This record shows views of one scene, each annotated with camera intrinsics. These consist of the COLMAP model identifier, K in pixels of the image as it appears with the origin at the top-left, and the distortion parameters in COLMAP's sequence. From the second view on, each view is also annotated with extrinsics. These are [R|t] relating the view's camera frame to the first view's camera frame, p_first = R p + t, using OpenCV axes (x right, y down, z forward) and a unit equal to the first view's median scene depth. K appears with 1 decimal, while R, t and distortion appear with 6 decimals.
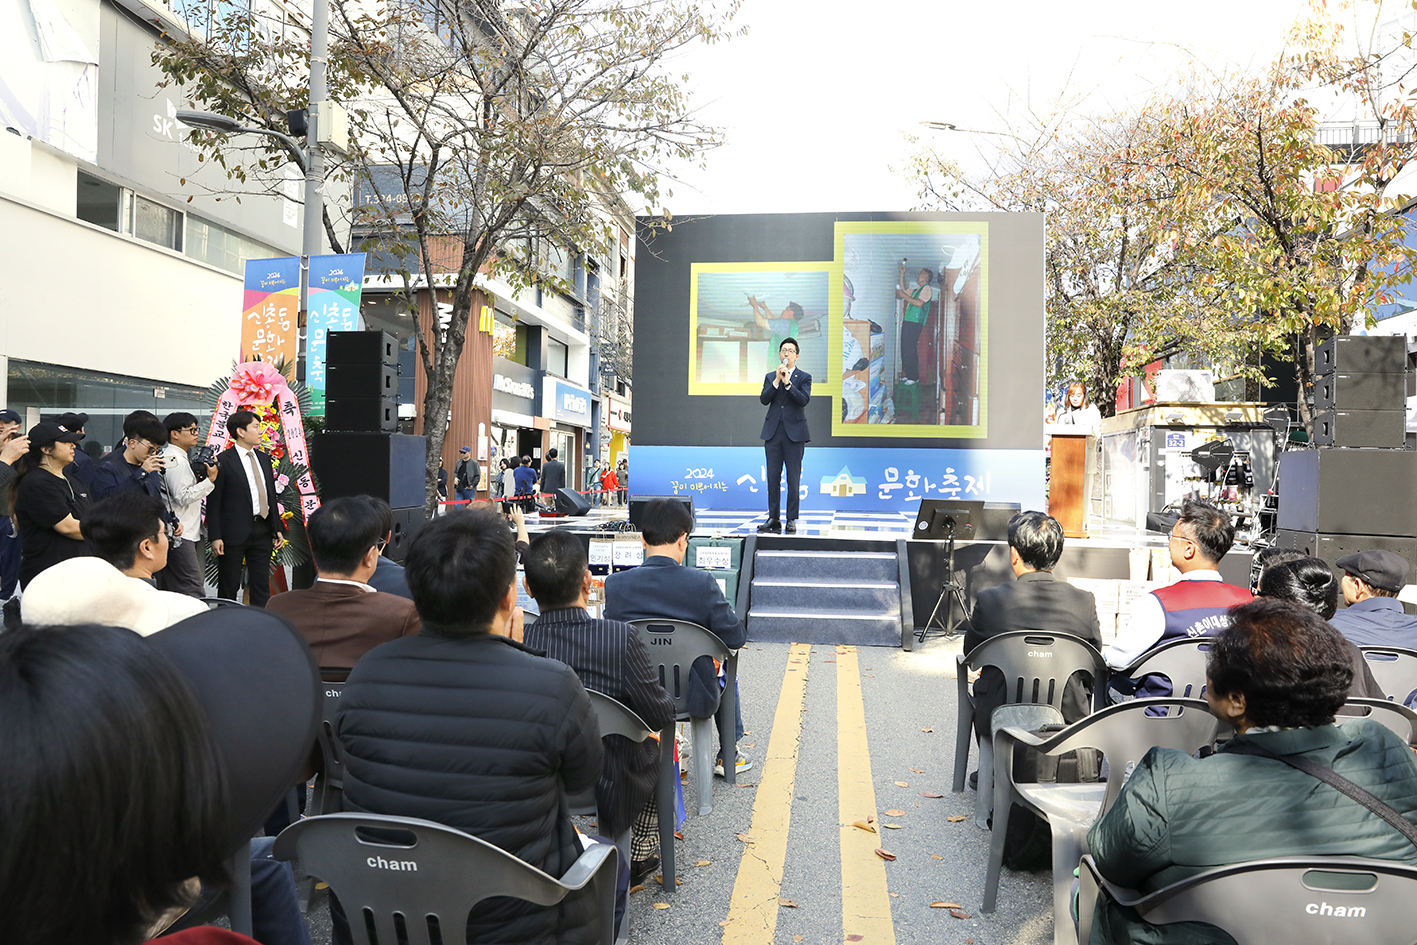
lens RADIAL K [[1046.5, 0, 719.4], [0, 1046.5, 475.4], [0, 0, 1]] dist [-0.115399, 0.096482]
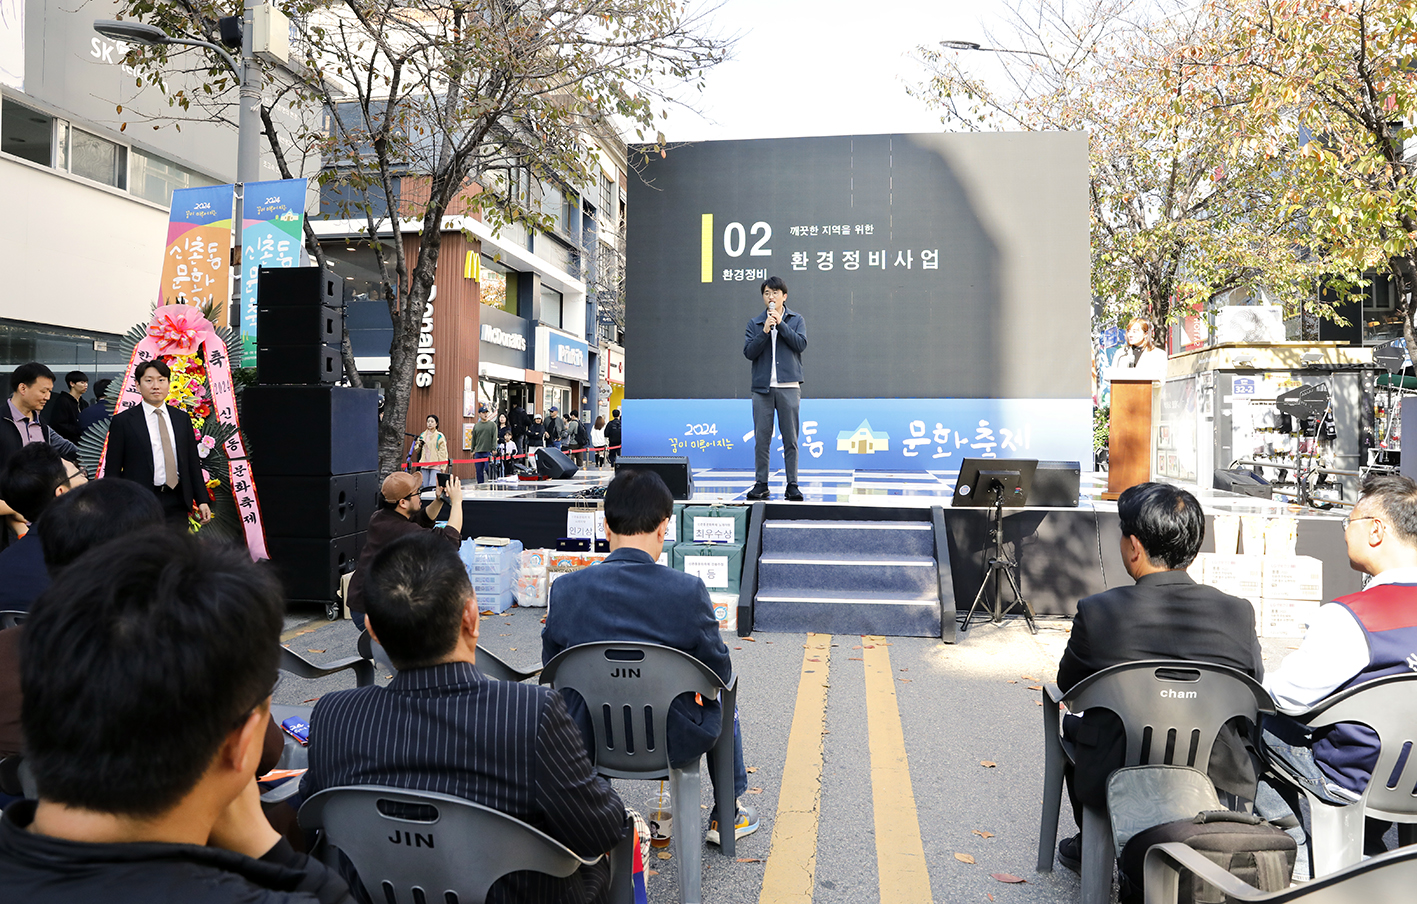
lens RADIAL K [[1053.6, 0, 686.2], [0, 1053.6, 416.2], [0, 0, 1]] dist [-0.074756, 0.006014]
pose [[0.999121, -0.009735, -0.040783, 0.006313], [0.009197, 0.999868, -0.013362, -0.001518], [0.040908, 0.012975, 0.999079, 0.120083]]
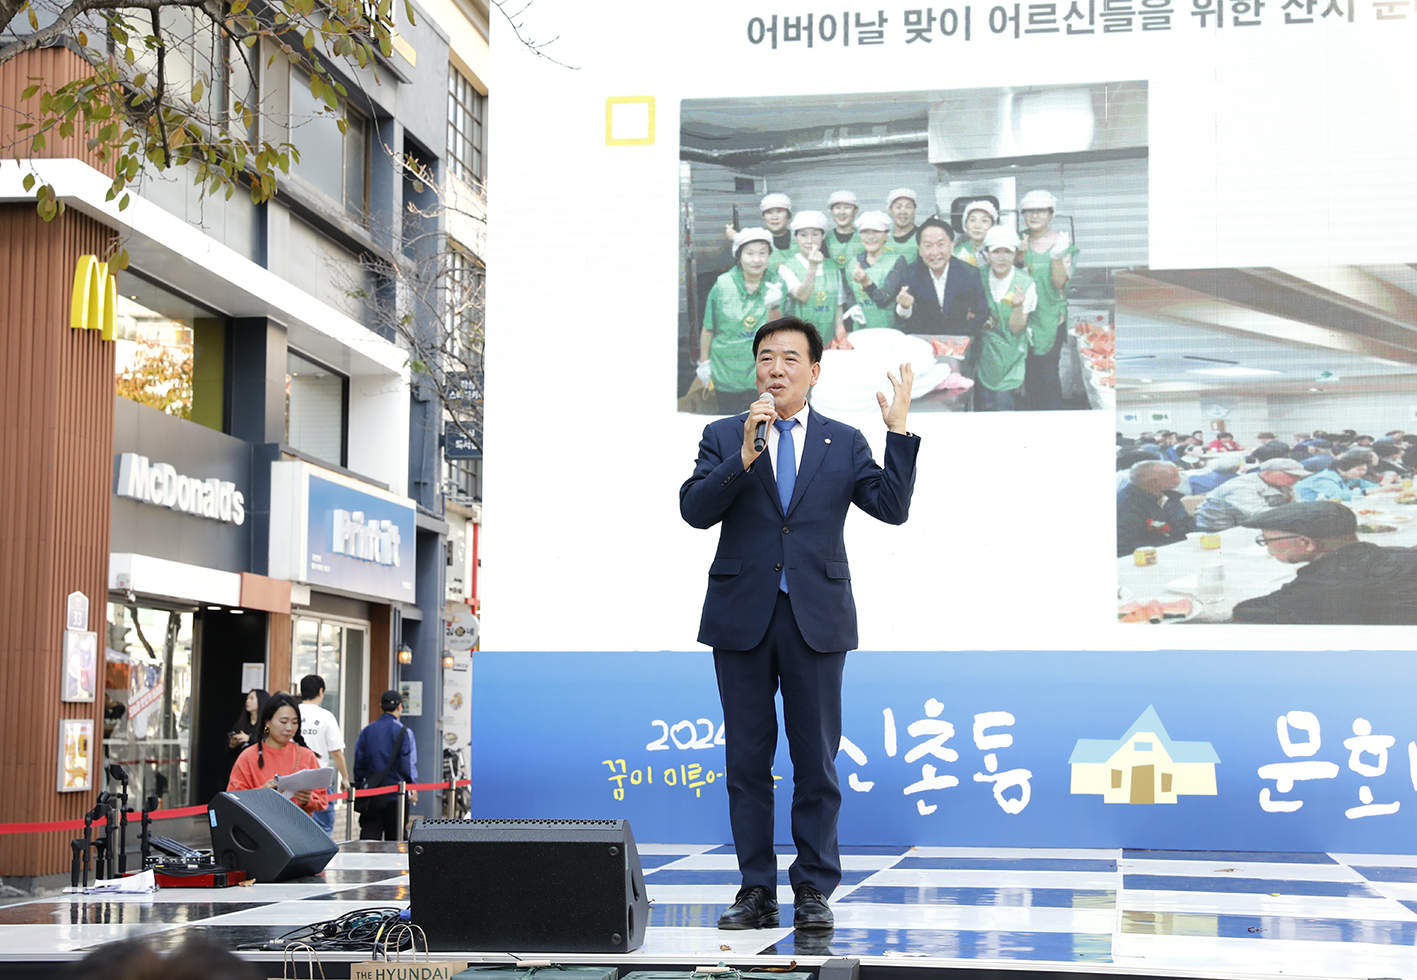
lens RADIAL K [[2572.8, 0, 708.5], [0, 2572.8, 490.0], [0, 0, 1]] dist [0.167195, 0.038425]
pose [[0.999249, -0.014318, -0.035997, 0.019311], [0.010922, 0.995622, -0.092833, -0.003823], [0.037169, 0.092370, 0.995031, 0.244418]]
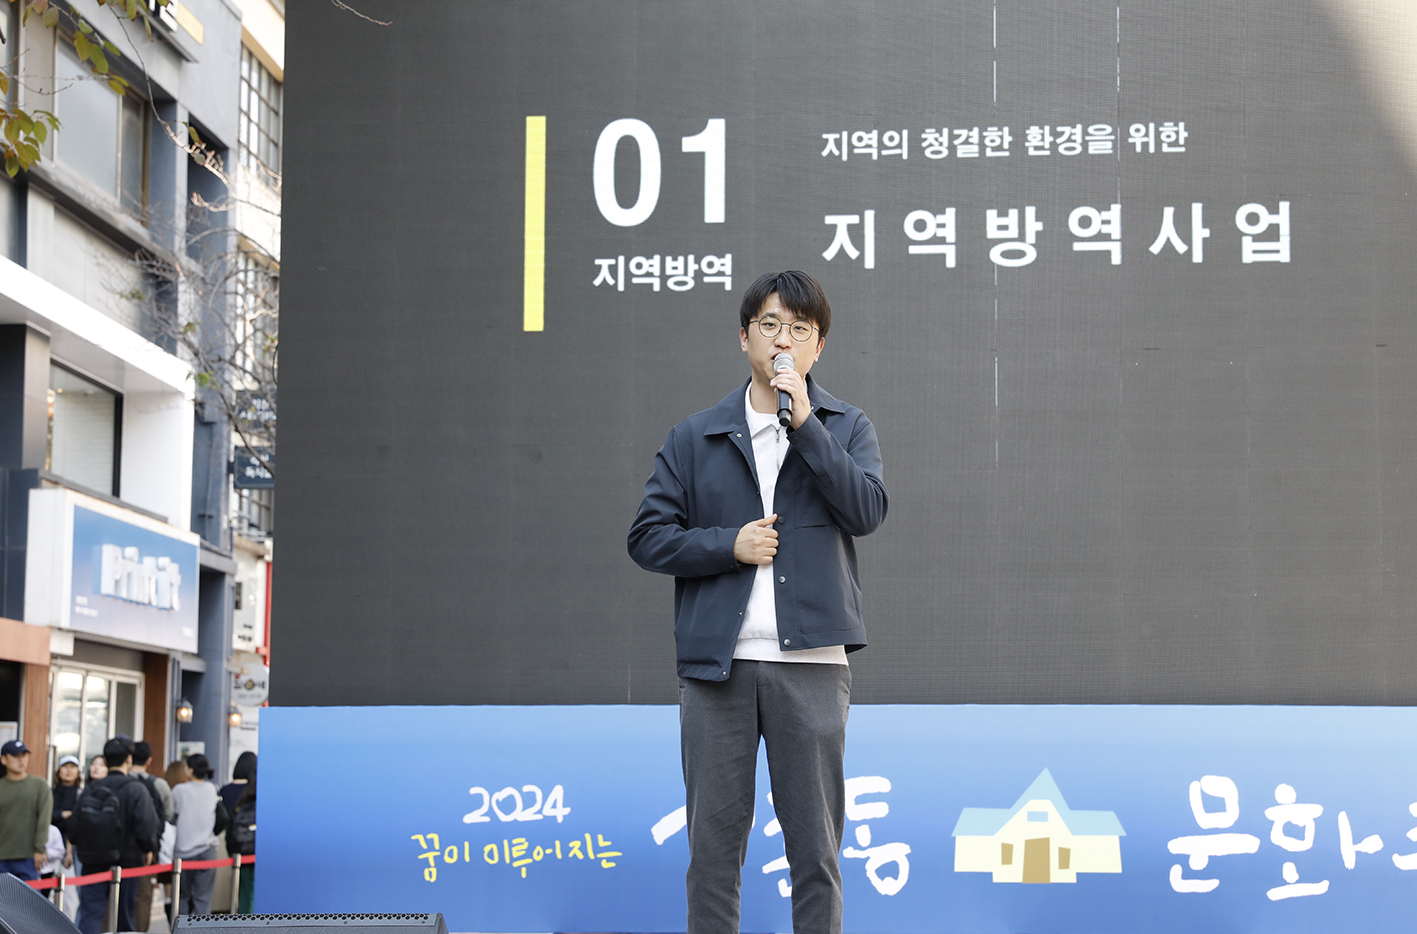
lens RADIAL K [[2784.3, 0, 708.5], [0, 2784.3, 467.0], [0, 0, 1]] dist [0.233118, 0.057203]
pose [[0.999567, -0.008990, 0.028032, 0.014343], [0.012160, 0.993285, -0.115055, -0.005685], [-0.026810, 0.115346, 0.992963, 0.306533]]
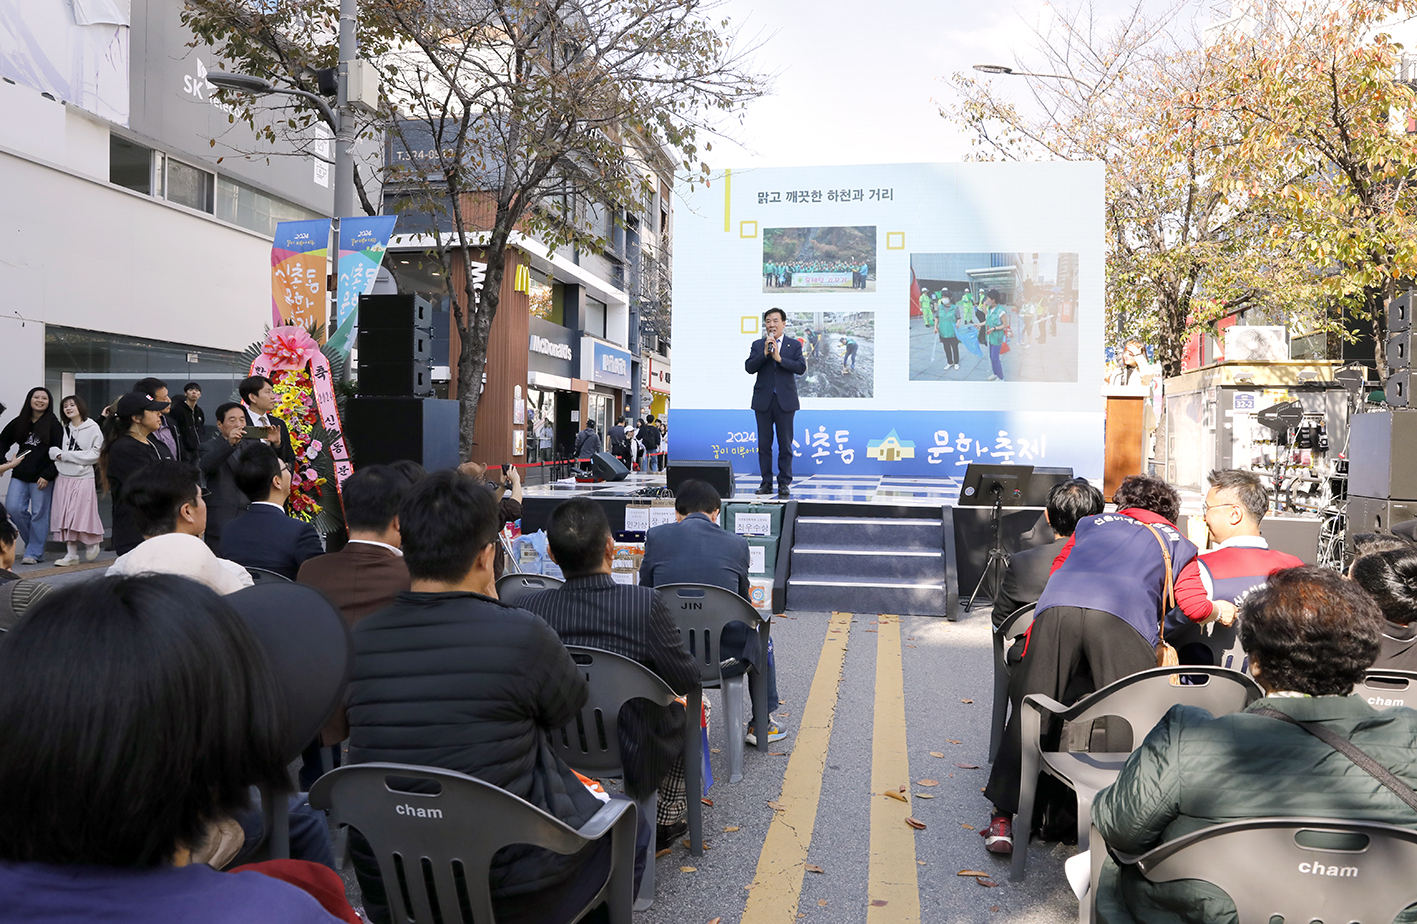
lens RADIAL K [[1098.9, 0, 708.5], [0, 1098.9, 462.0], [0, 0, 1]] dist [-0.113146, 0.092391]
pose [[0.998514, -0.001426, -0.054480, 0.007427], [0.002602, 0.999765, 0.021522, -0.001054], [0.054437, -0.021632, 0.998283, -0.016939]]
